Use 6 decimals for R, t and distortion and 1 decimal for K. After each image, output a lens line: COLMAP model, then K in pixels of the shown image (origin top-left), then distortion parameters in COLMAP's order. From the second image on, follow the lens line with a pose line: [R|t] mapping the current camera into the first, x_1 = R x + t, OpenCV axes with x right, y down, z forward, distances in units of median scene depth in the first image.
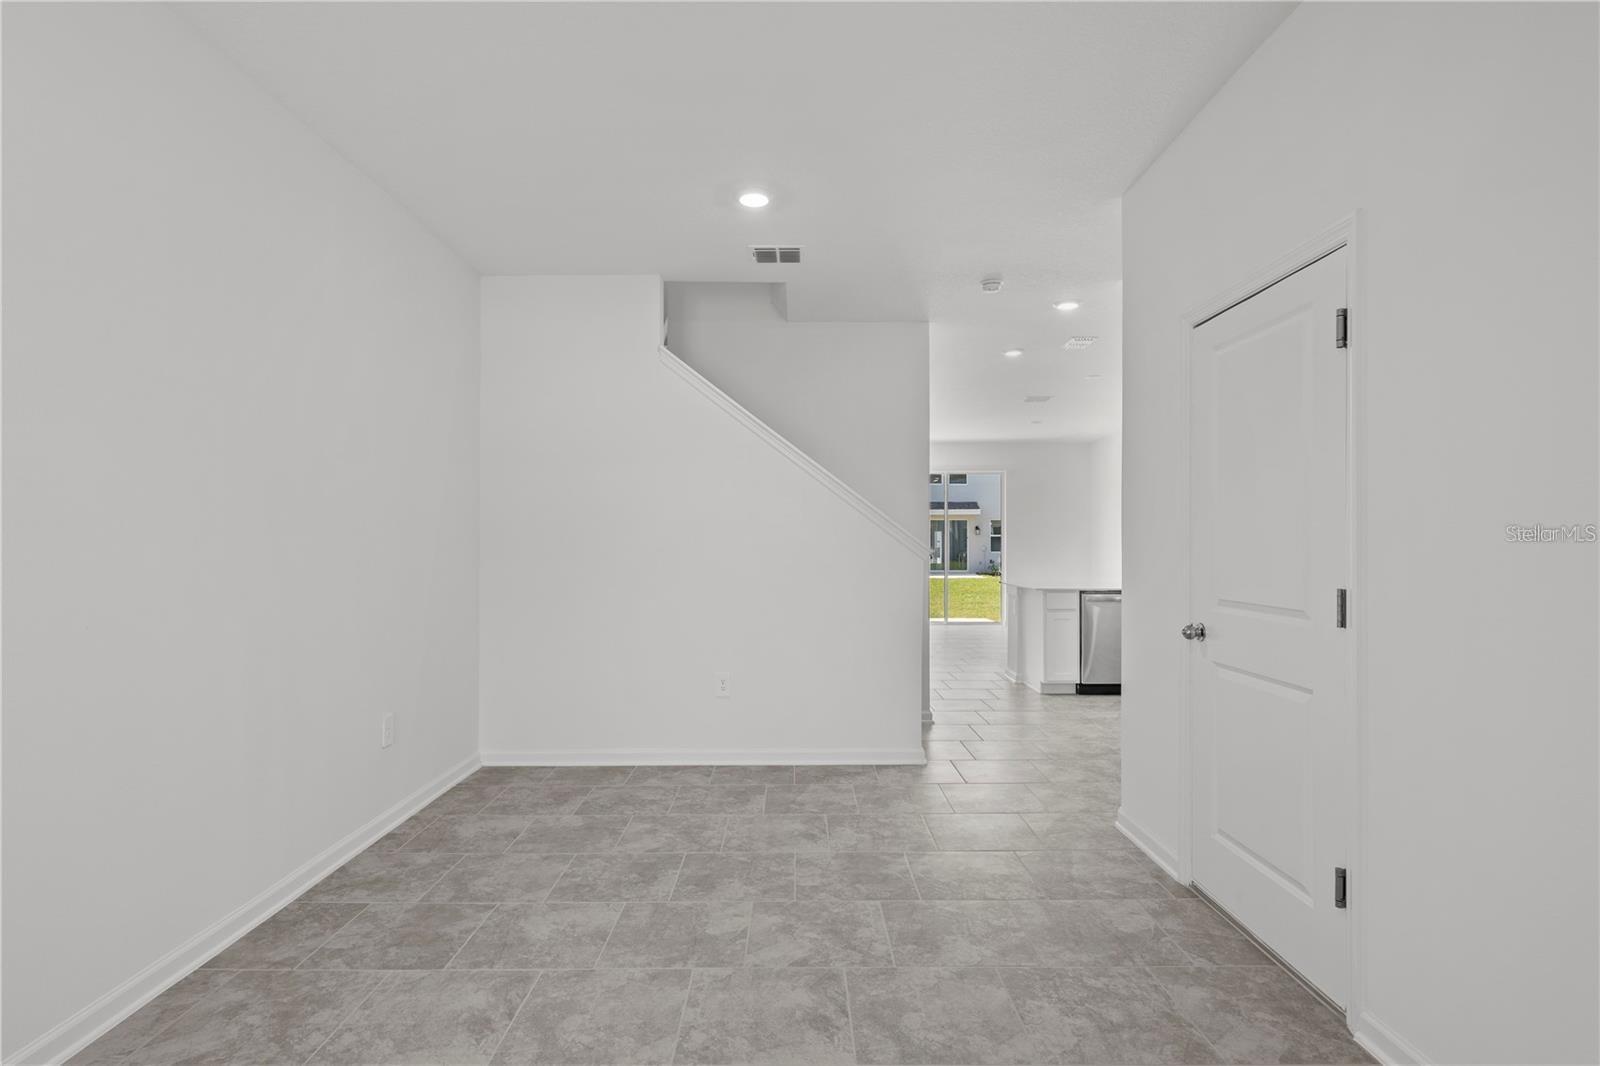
lens RADIAL K [[765.2, 0, 800.0], [0, 765.2, 538.8], [0, 0, 1]] dist [0.008116, -0.001253]
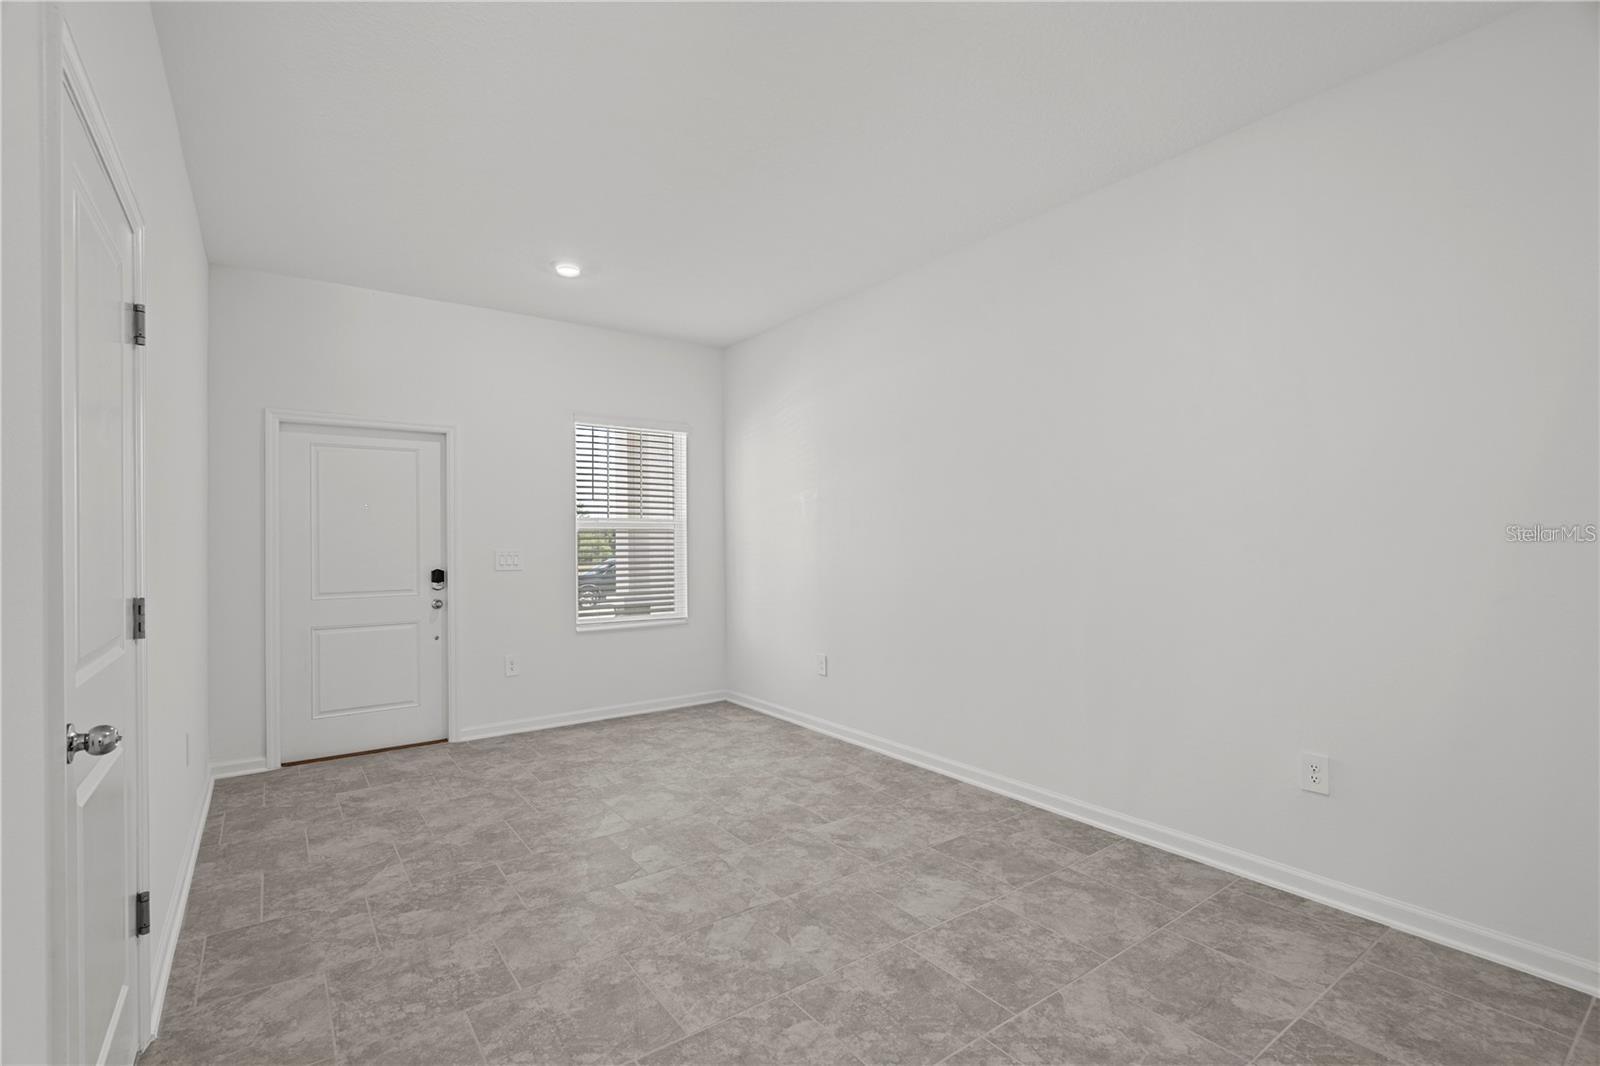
lens RADIAL K [[735.1, 0, 800.5], [0, 735.1, 537.2], [0, 0, 1]] dist [-0.003149, -0.000508]
pose [[-0.805566, 0.004221, -0.592492, 0.462771], [0.012942, 0.999861, -0.010473, 0.007631], [0.592365, -0.016105, -0.805509, 1.758482]]
